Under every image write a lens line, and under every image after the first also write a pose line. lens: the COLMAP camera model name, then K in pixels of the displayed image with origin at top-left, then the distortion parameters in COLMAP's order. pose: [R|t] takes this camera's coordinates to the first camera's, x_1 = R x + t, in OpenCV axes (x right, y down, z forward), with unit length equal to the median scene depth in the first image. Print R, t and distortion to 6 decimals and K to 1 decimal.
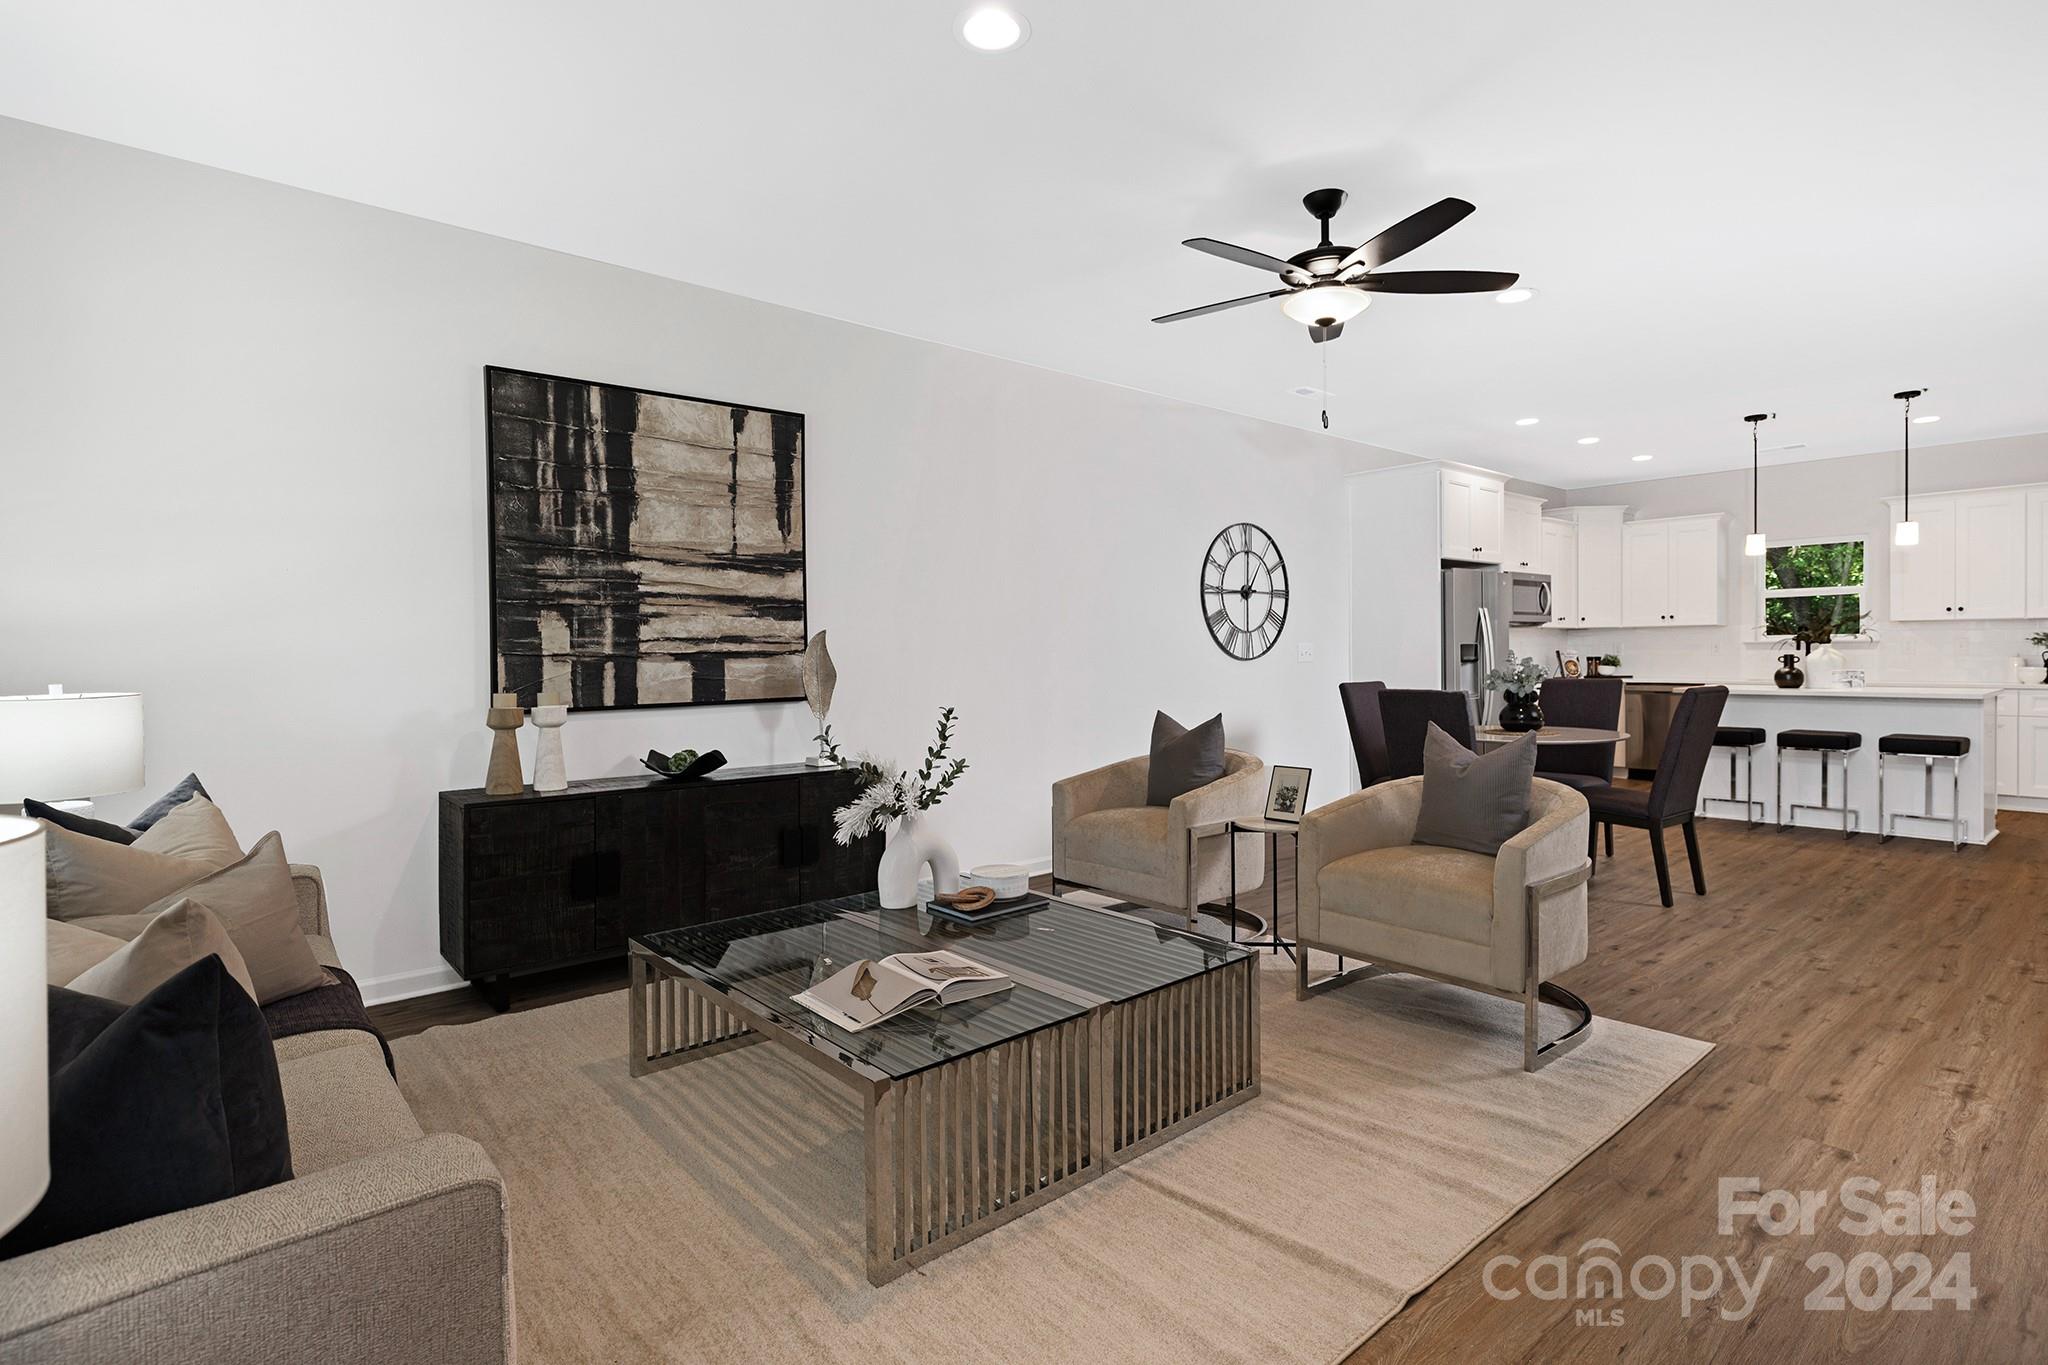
lens RADIAL K [[1004.2, 0, 989.5], [0, 1004.2, 673.0], [0, 0, 1]] dist [0.006830, 0.001817]
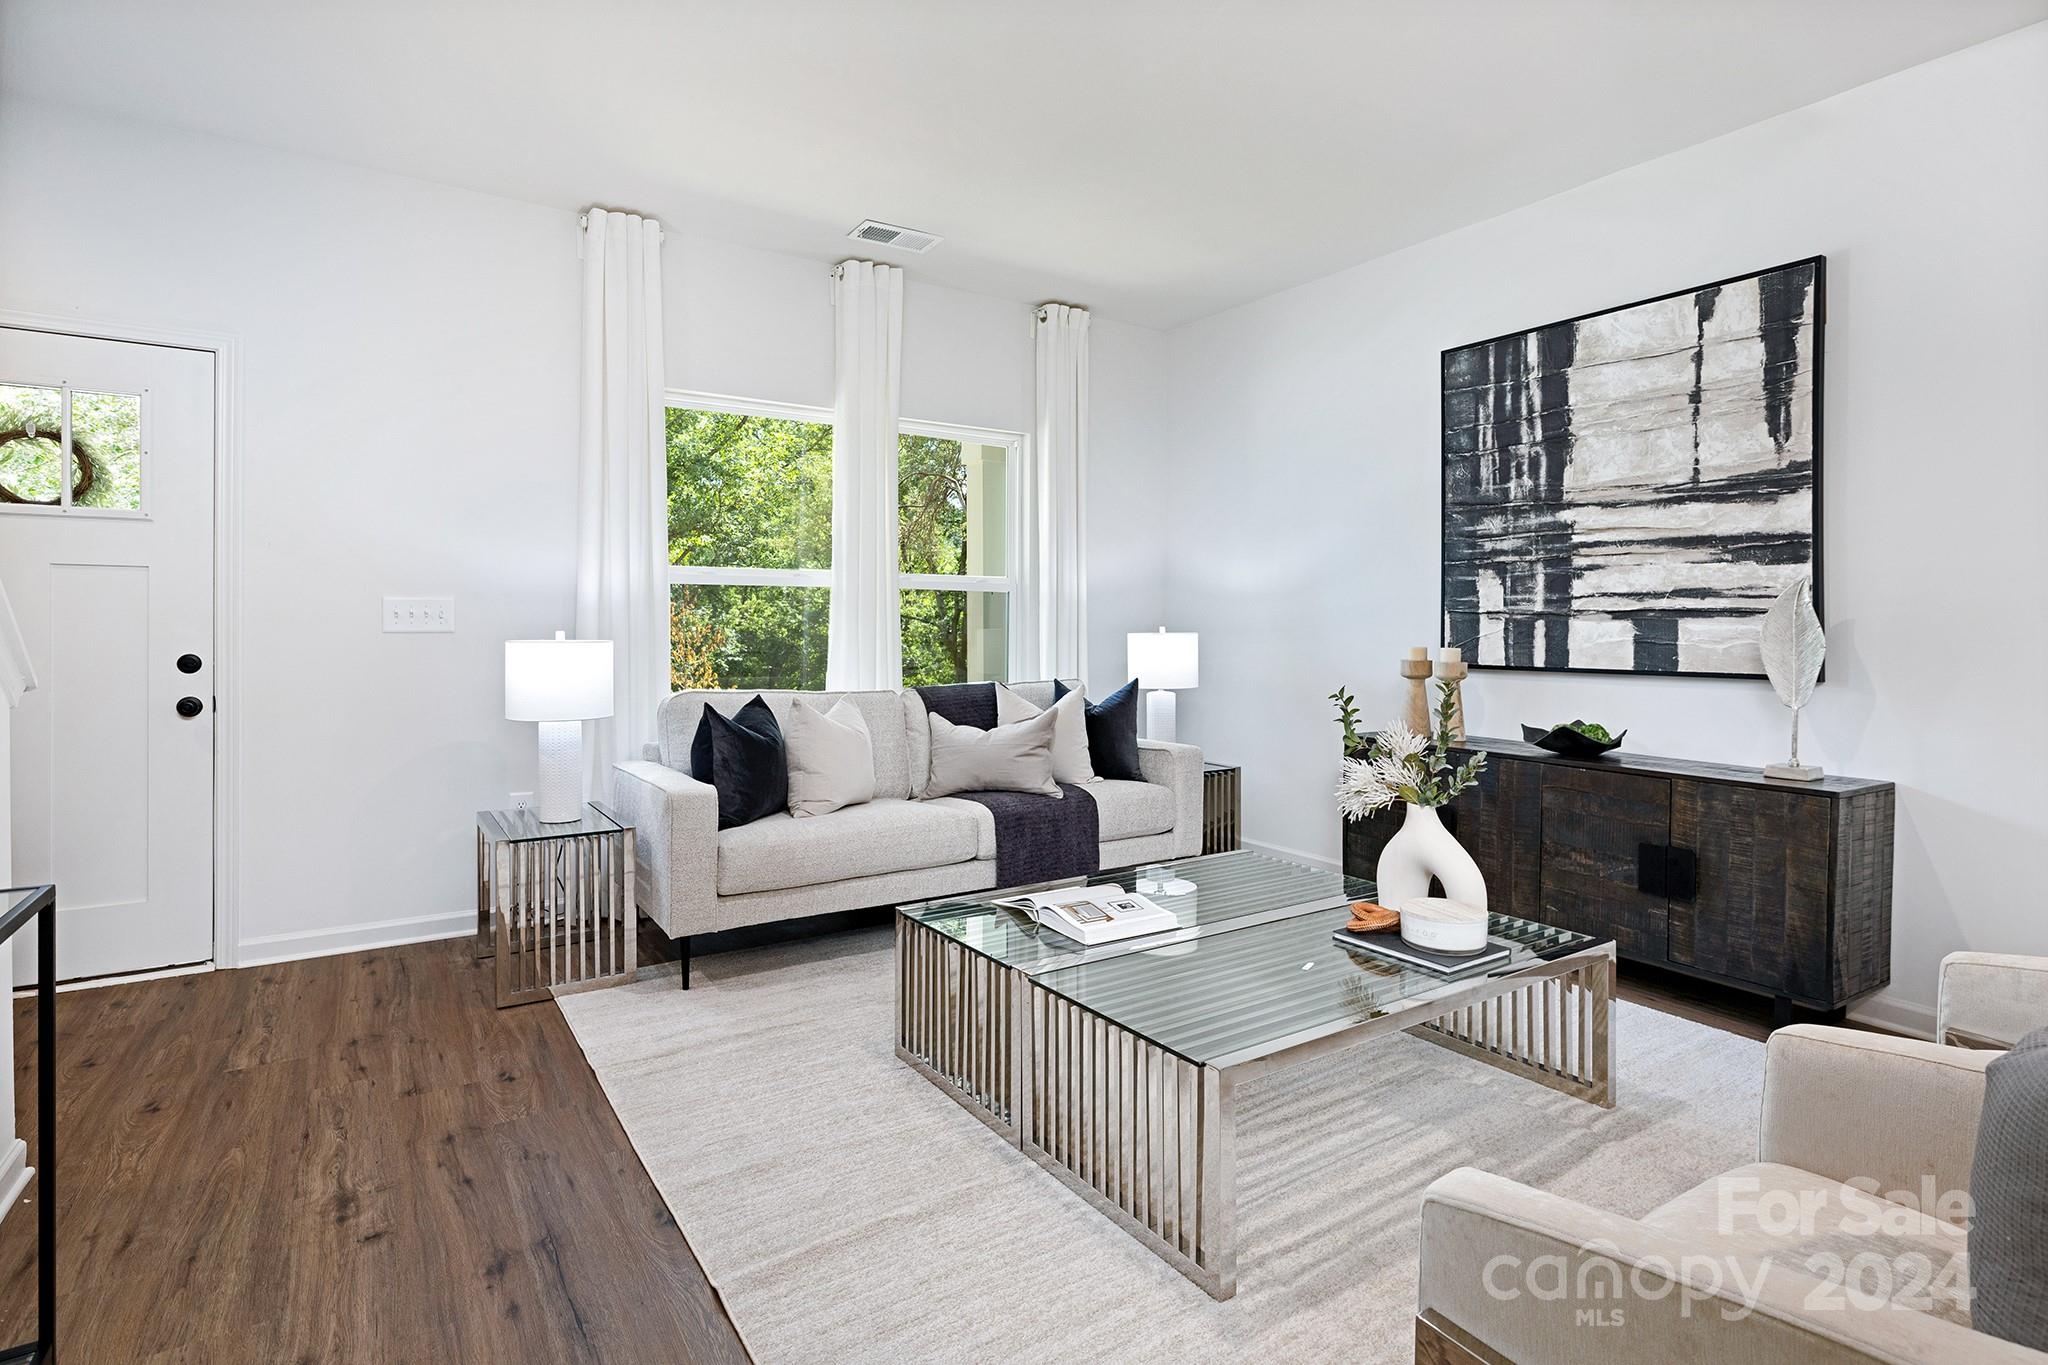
lens RADIAL K [[1004.2, 0, 969.8], [0, 1004.2, 634.7], [0, 0, 1]] dist [0.006830, 0.001817]
pose [[-0.139425, 0.021480, -0.990000, 0.631869], [-0.027041, 0.999309, 0.025491, -0.007035], [0.989863, 0.030324, -0.138748, 0.602197]]
